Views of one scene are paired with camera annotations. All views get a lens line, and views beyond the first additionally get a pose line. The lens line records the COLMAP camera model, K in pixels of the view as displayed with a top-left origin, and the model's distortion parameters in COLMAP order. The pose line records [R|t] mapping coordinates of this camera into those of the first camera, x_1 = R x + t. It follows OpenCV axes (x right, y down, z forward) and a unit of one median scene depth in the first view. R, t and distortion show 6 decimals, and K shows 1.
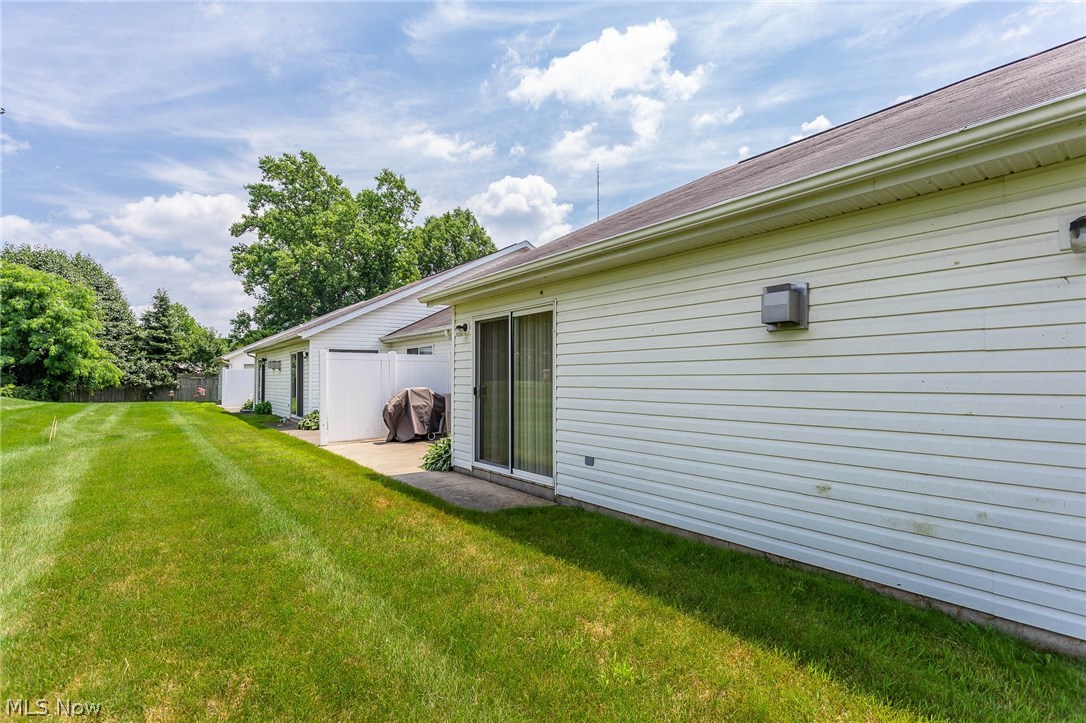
lens RADIAL K [[524.8, 0, 543.0], [0, 524.8, 361.5], [0, 0, 1]] dist [0.000040, 0.001167]
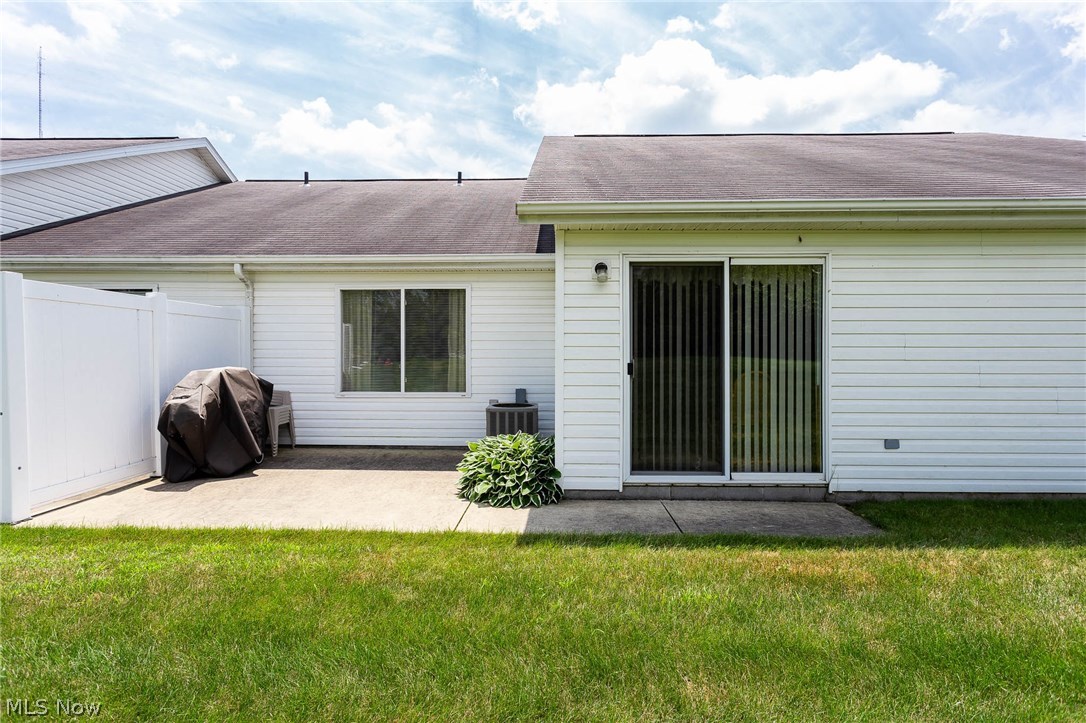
lens RADIAL K [[529.3, 0, 553.4], [0, 529.3, 358.7], [0, 0, 1]] dist [0.000440, 0.001117]
pose [[0.619720, 0.000556, 0.784823, -0.764360], [-0.028374, 0.999362, 0.021696, 0.034824], [-0.784310, -0.035714, 0.619340, 0.719165]]
